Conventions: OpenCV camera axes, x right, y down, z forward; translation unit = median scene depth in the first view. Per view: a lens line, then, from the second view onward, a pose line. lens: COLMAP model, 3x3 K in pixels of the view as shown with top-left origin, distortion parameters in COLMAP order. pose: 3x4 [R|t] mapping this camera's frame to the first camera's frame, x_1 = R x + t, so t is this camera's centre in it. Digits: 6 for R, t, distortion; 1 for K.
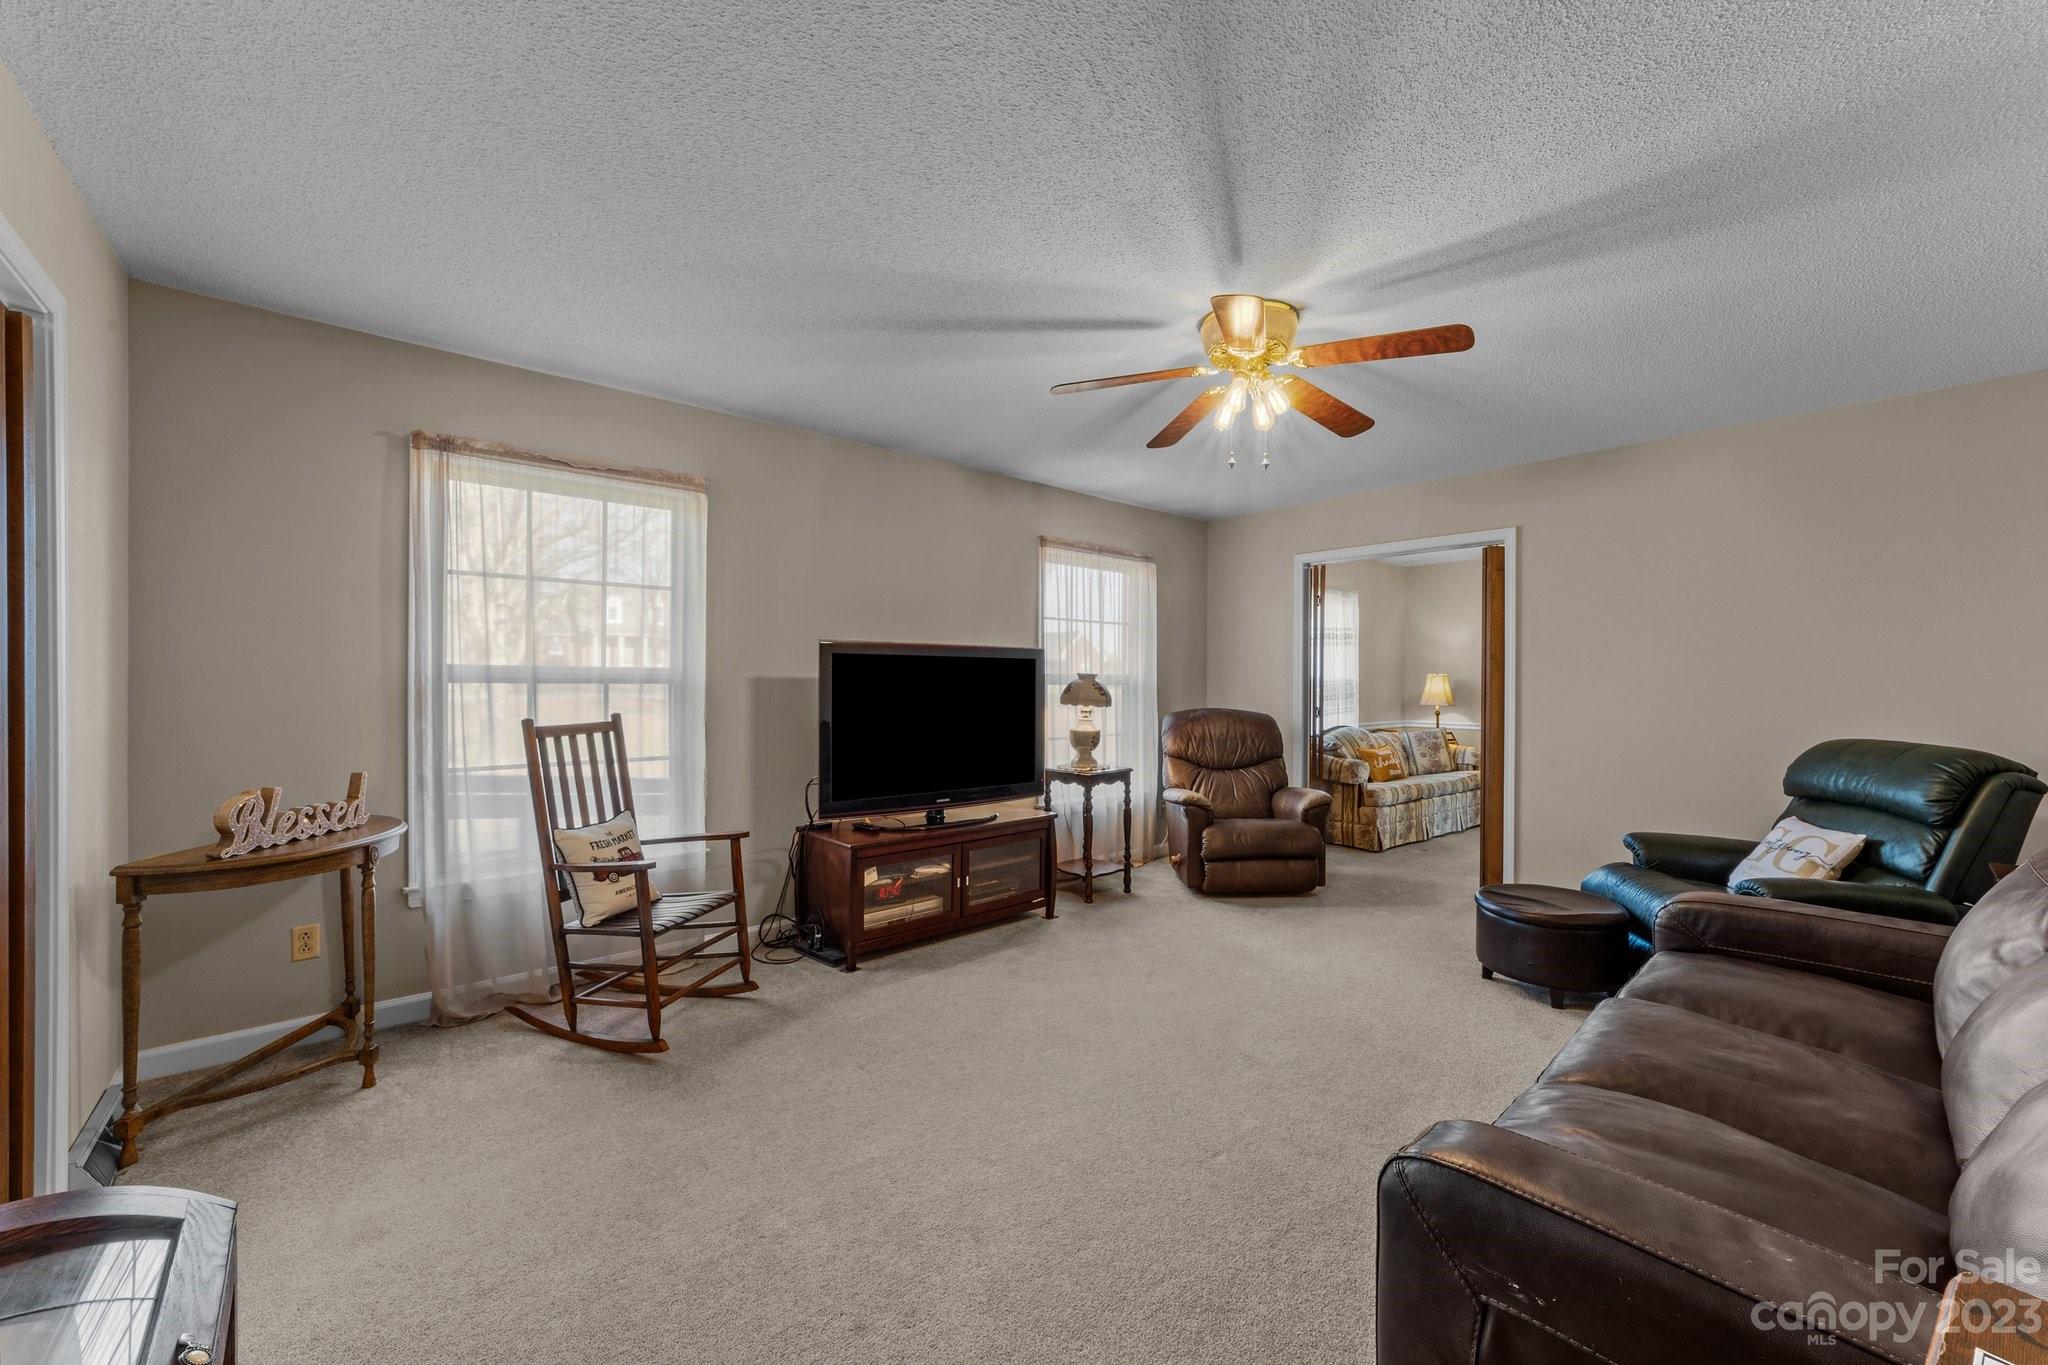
lens RADIAL K [[773.4, 0, 968.3], [0, 773.4, 680.7], [0, 0, 1]] dist [-0.014649, 0.006789]
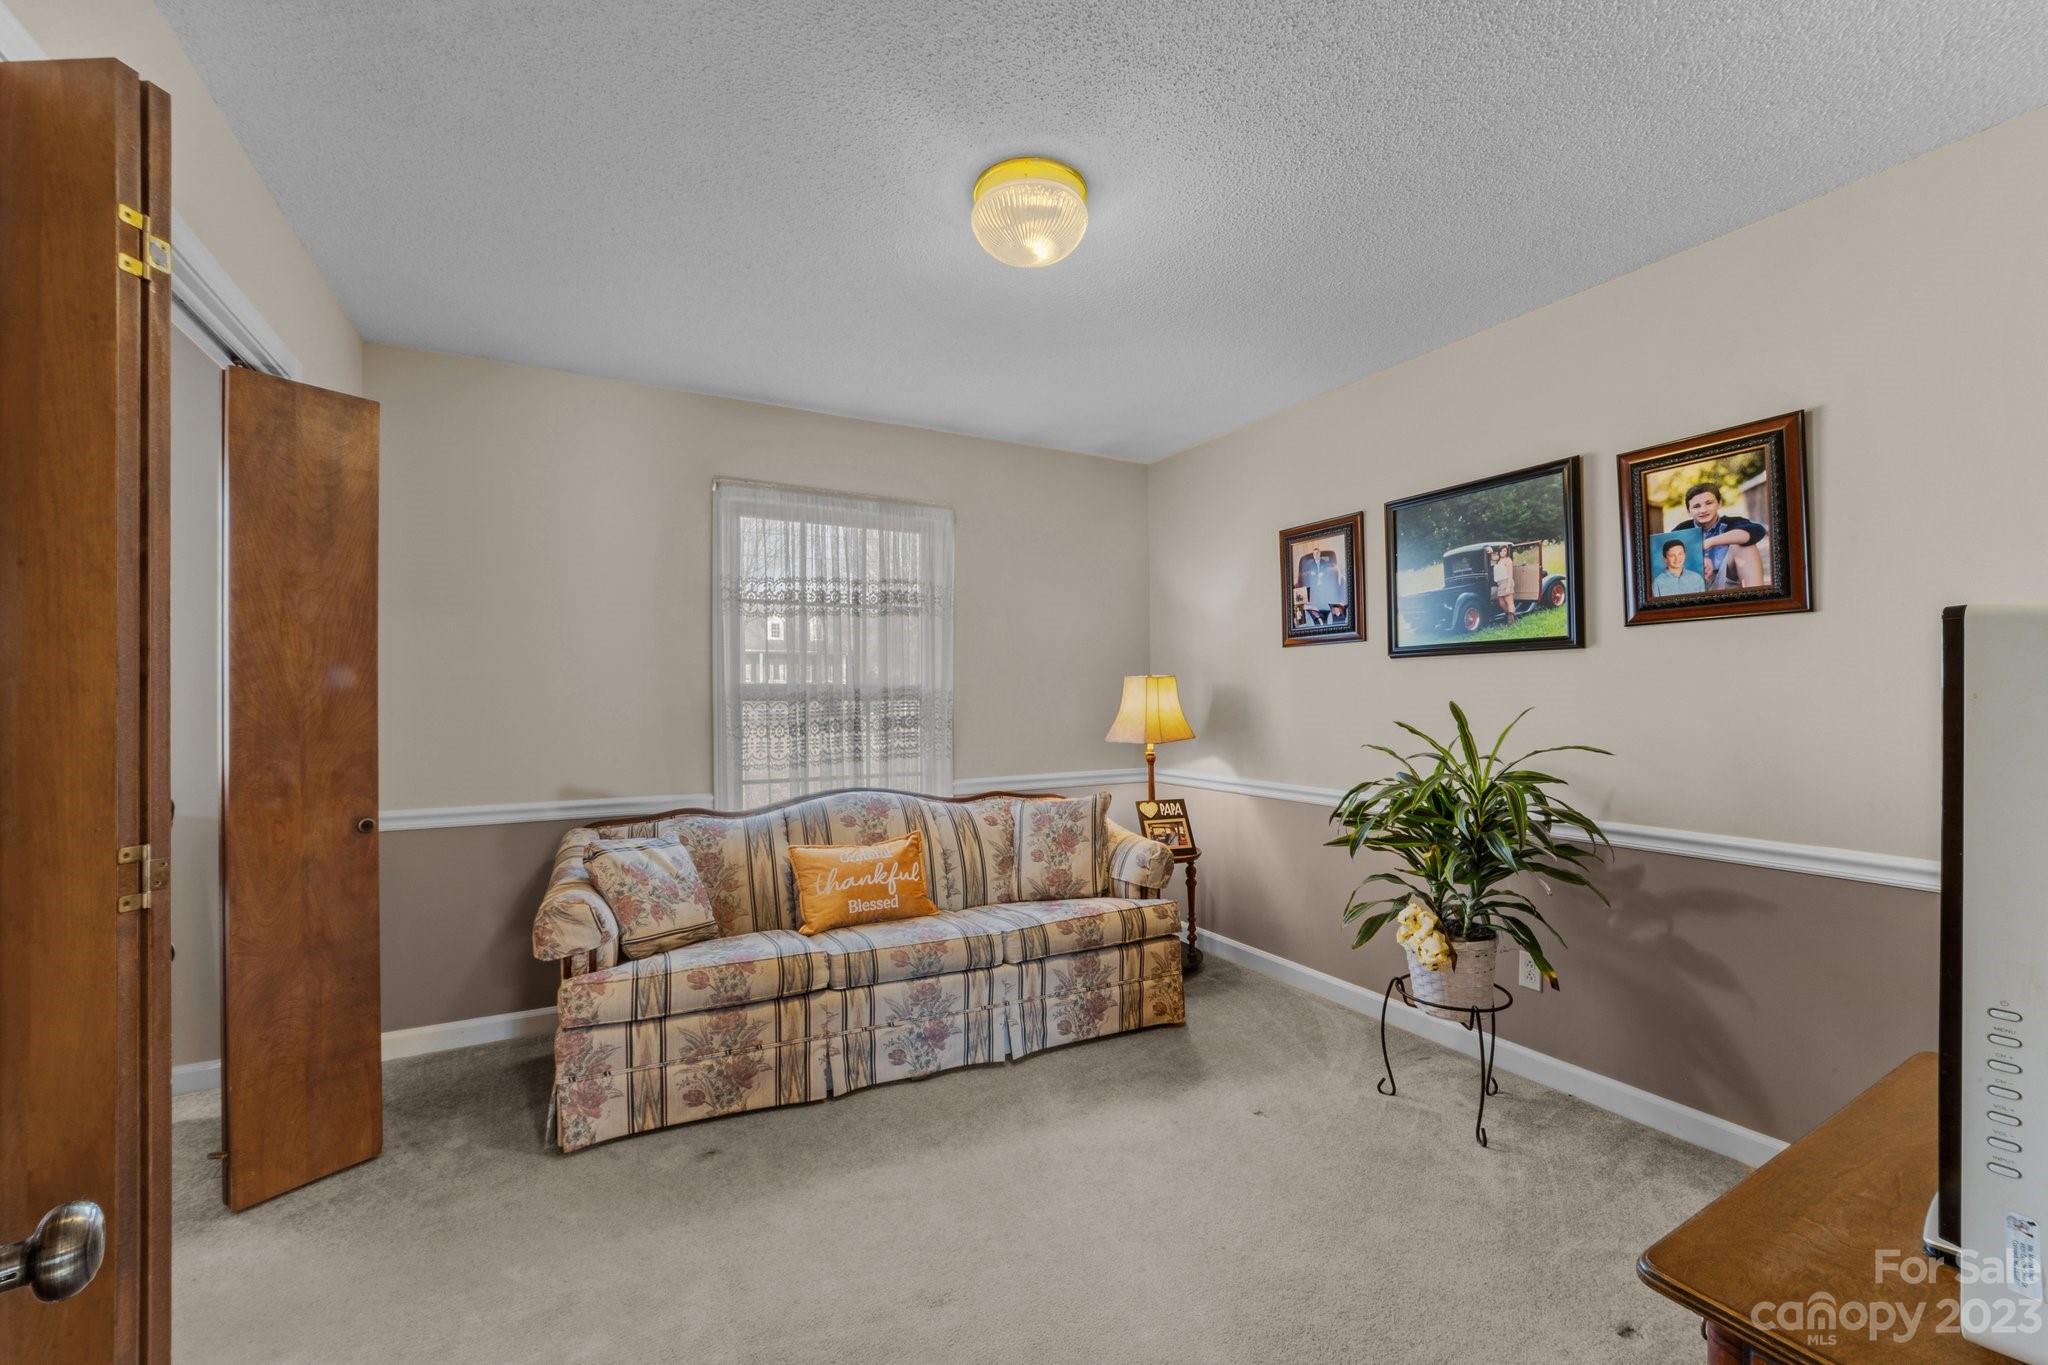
lens RADIAL K [[797.5, 0, 1028.2], [0, 797.5, 696.0], [0, 0, 1]] dist [-0.015537, 0.007901]
pose [[0.983832, -0.003011, -0.179070, 0.670069], [0.002662, 0.999994, -0.002191, 0.004882], [0.179076, 0.001679, 0.983834, 0.546400]]
